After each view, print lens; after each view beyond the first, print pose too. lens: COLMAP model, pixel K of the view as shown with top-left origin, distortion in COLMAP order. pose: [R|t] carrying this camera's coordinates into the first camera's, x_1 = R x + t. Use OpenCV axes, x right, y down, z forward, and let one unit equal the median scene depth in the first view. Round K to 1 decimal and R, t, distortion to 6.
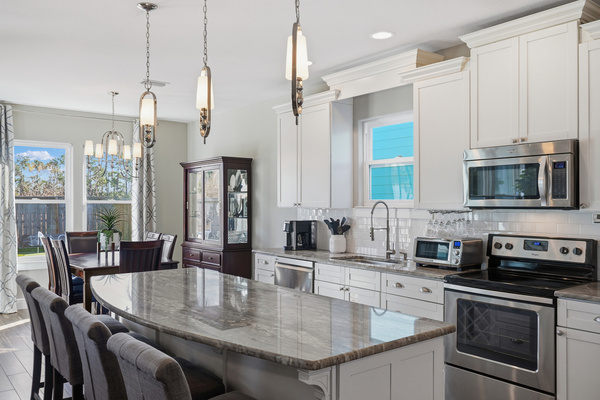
lens RADIAL K [[508.7, 0, 298.8], [0, 508.7, 201.1], [0, 0, 1]] dist [0.051033, -0.003088]
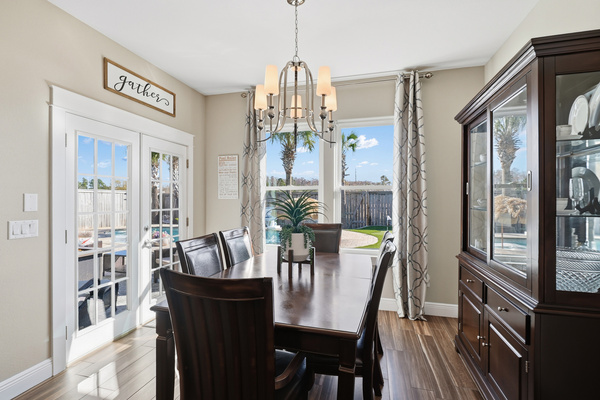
lens RADIAL K [[276.9, 0, 300.1], [0, 276.9, 201.7], [0, 0, 1]] dist [0.001631, 0.000548]
pose [[0.597534, 0.010735, -0.801771, -0.084539], [0.005726, 0.999828, 0.017654, 0.017080], [0.801823, -0.015139, 0.597370, 0.686425]]
